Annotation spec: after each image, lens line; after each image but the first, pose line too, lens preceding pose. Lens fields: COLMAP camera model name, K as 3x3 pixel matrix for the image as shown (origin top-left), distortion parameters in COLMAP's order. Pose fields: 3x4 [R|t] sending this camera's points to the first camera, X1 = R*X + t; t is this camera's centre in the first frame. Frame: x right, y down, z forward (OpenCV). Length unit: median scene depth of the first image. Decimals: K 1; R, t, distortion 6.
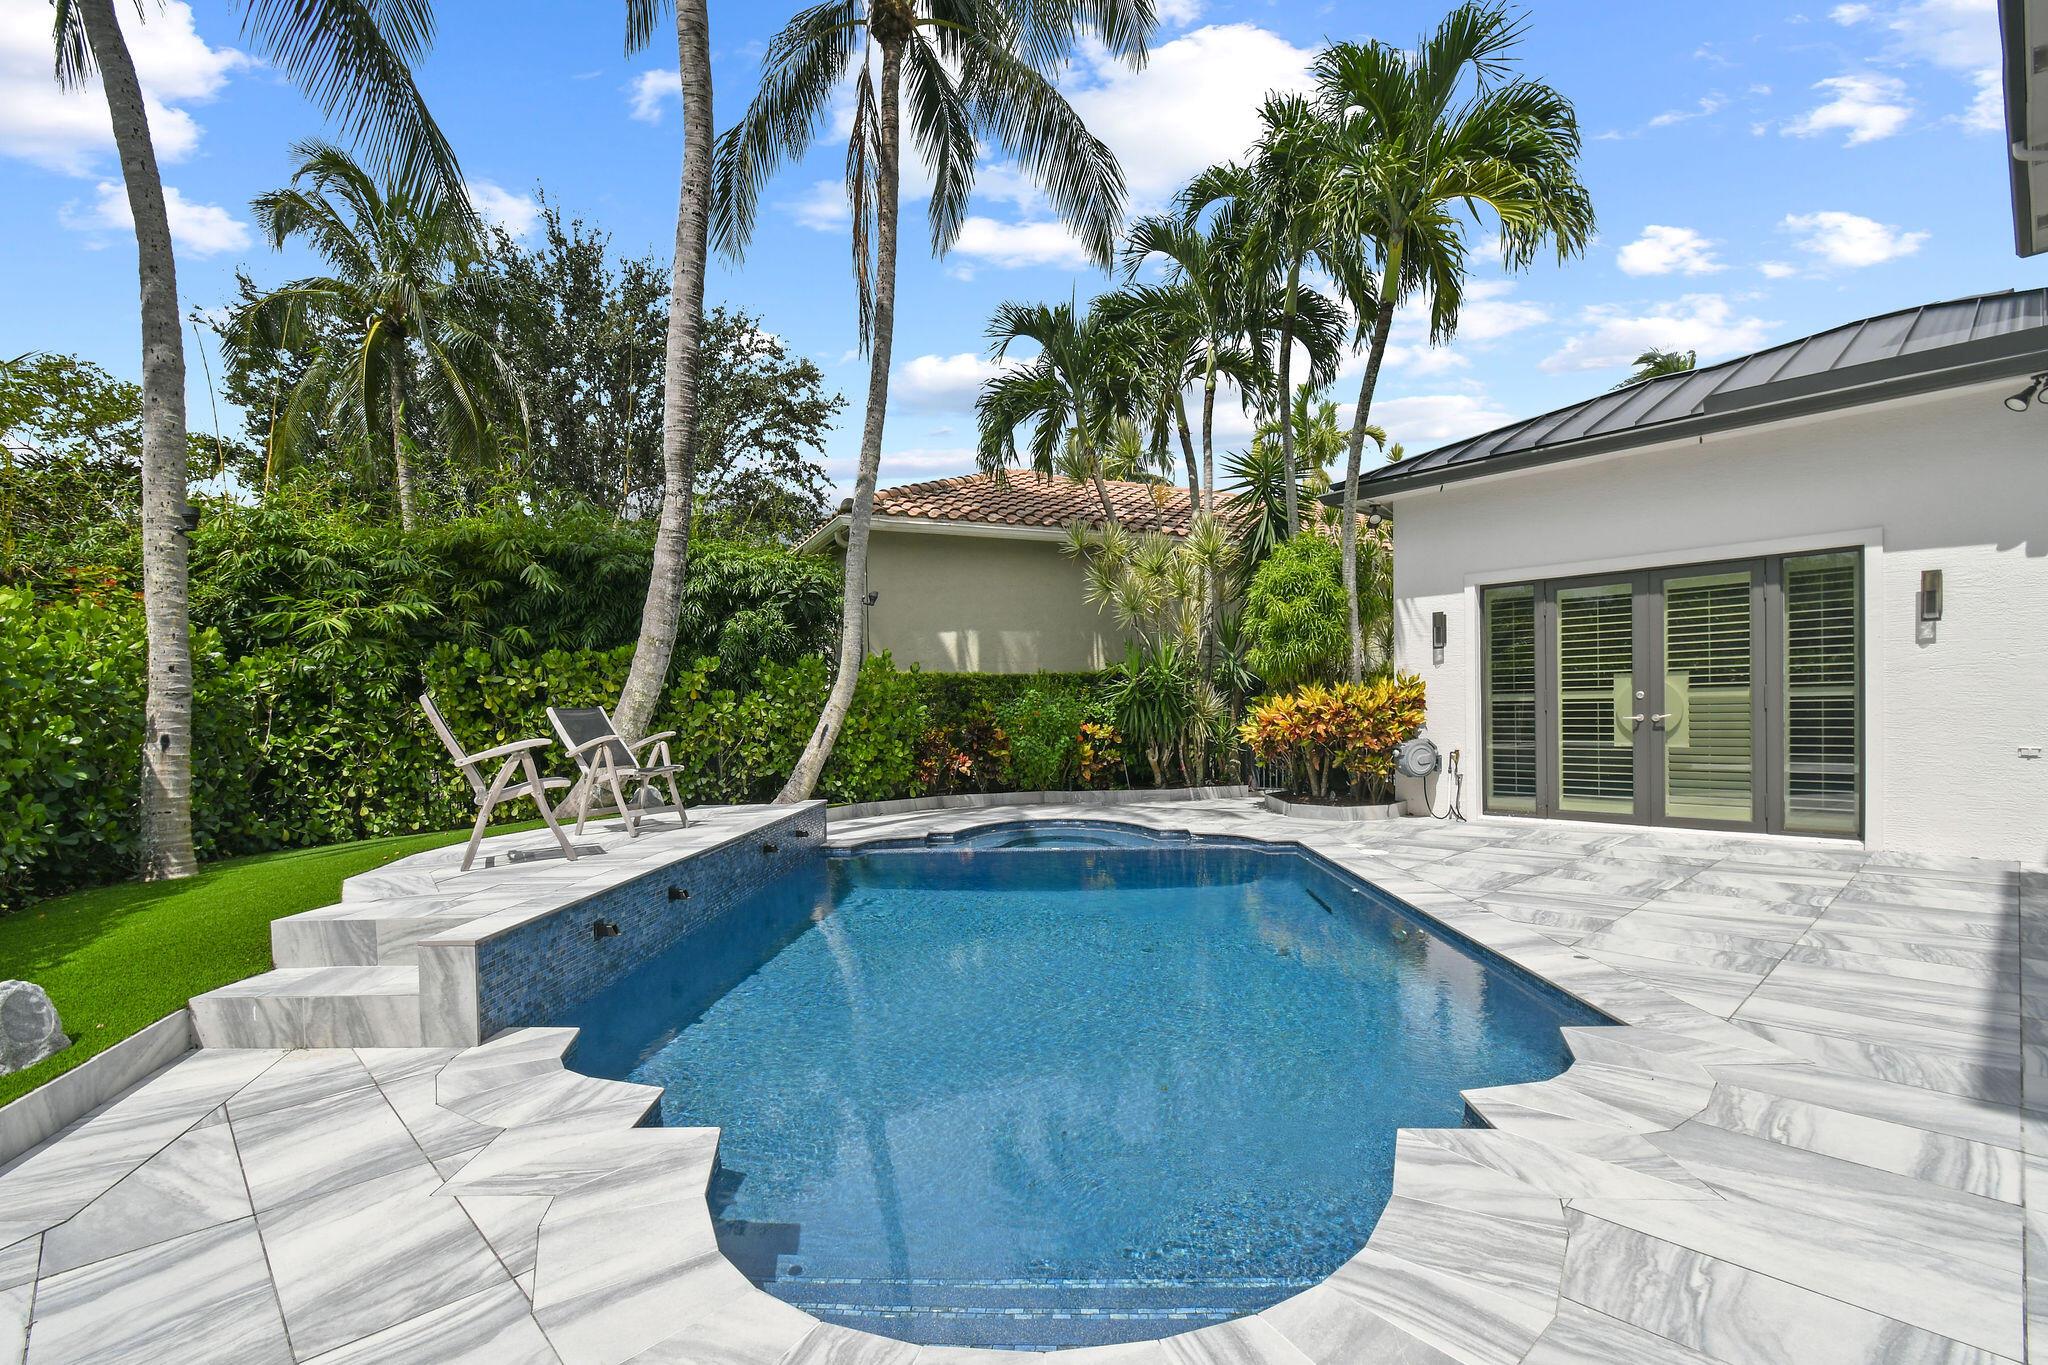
lens RADIAL K [[920.9, 0, 1016.3], [0, 920.9, 747.4], [0, 0, 1]] dist [0.002274, -0.000170]
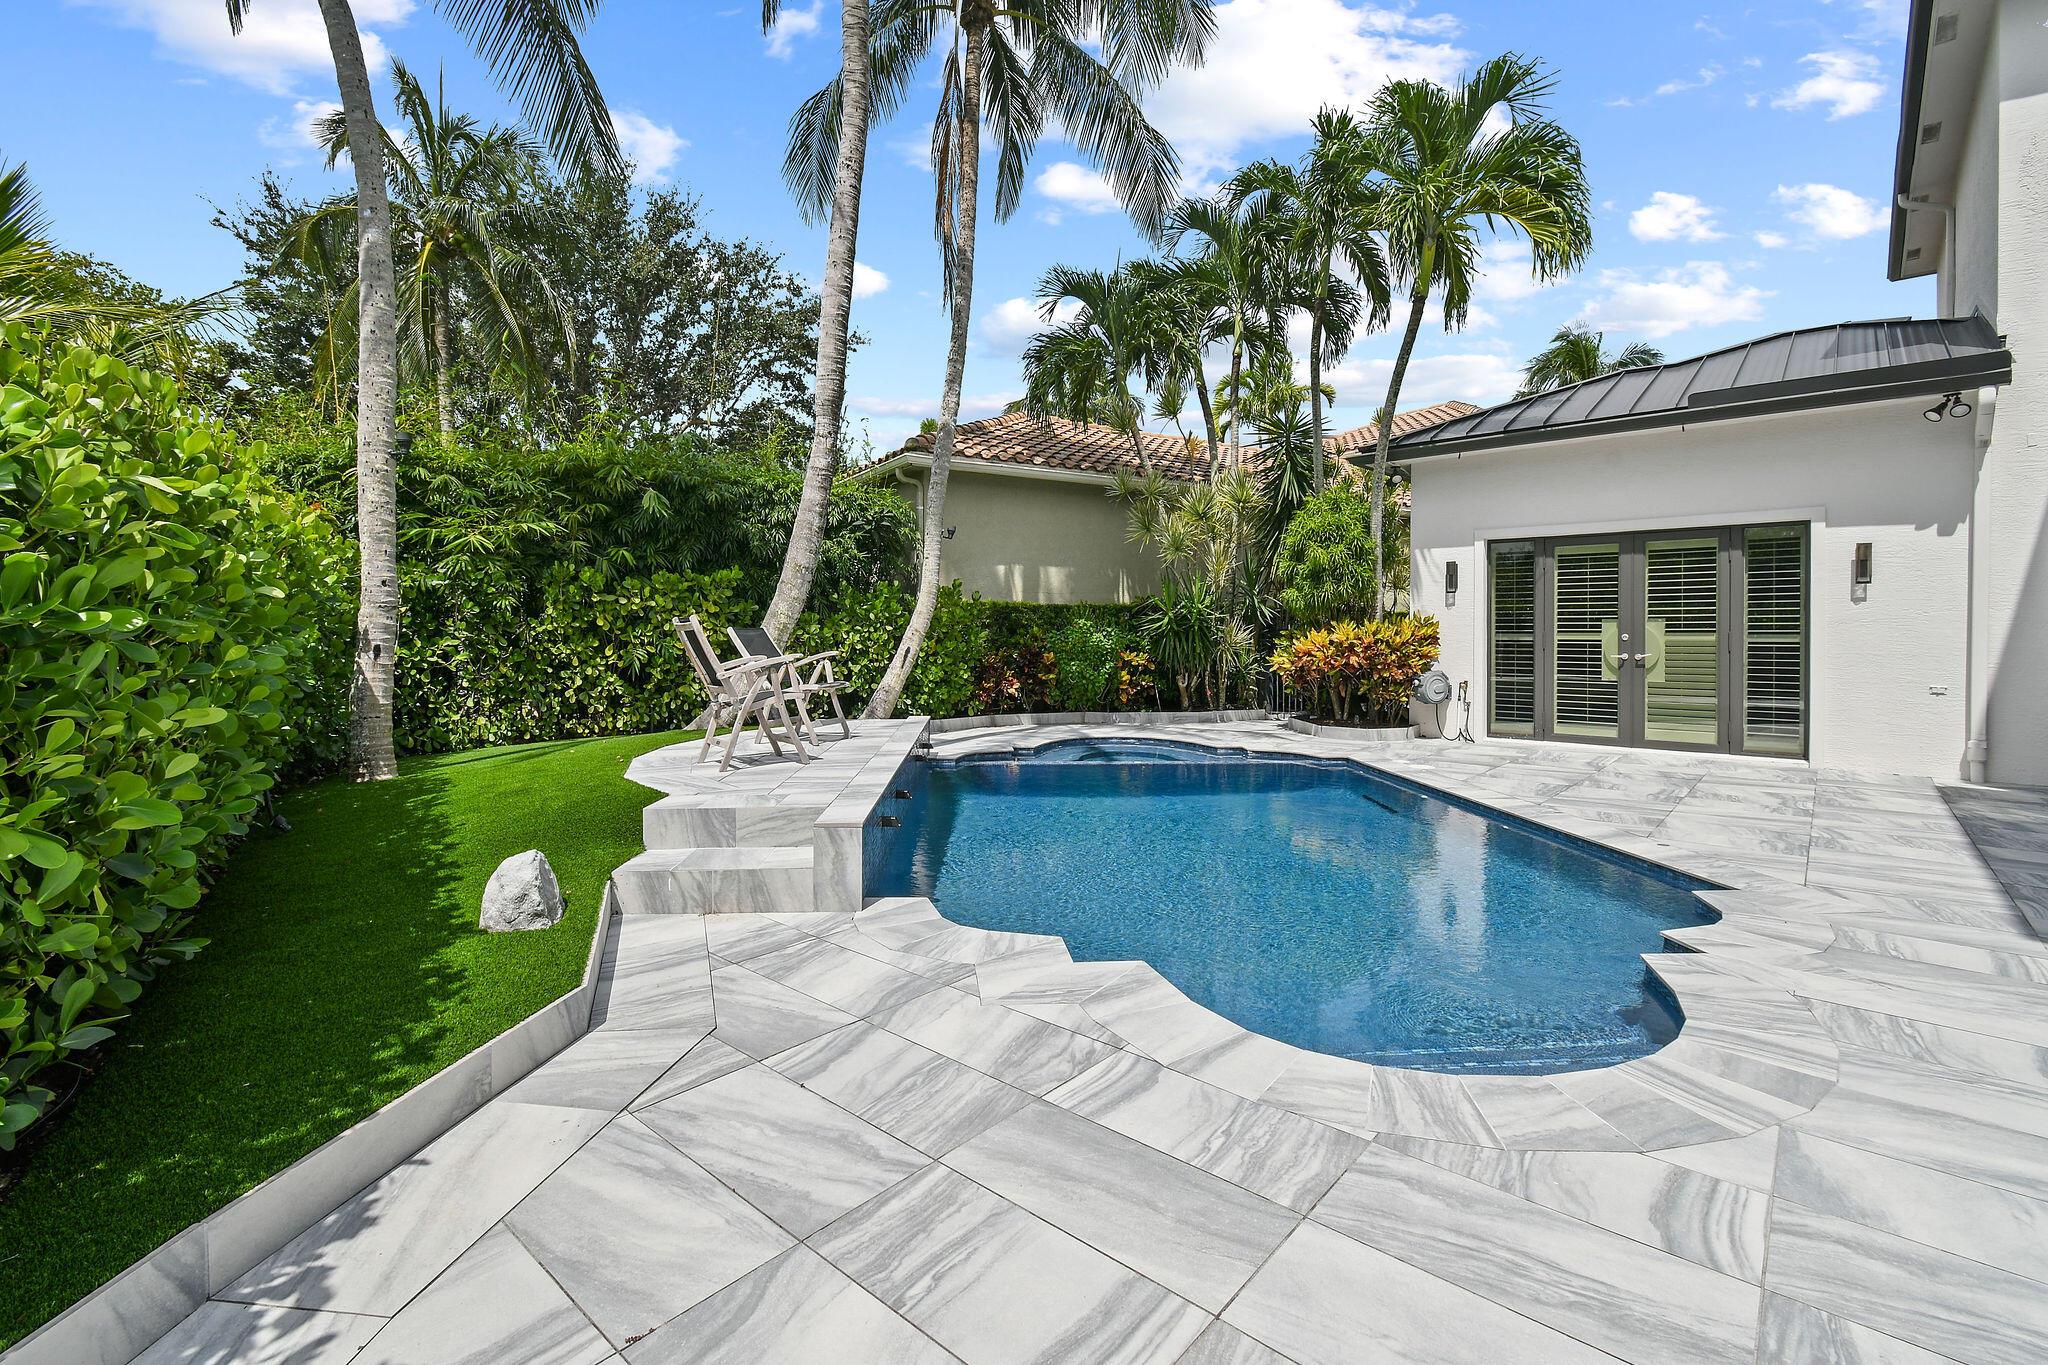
lens RADIAL K [[901.0, 0, 1024.6], [0, 901.0, 658.8], [0, 0, 1]] dist [0.002976, -0.000271]
pose [[0.995052, 0.020352, 0.097253, -0.192595], [-0.018861, 0.999691, -0.016222, 0.003892], [-0.097553, 0.014307, 0.995127, -0.077226]]
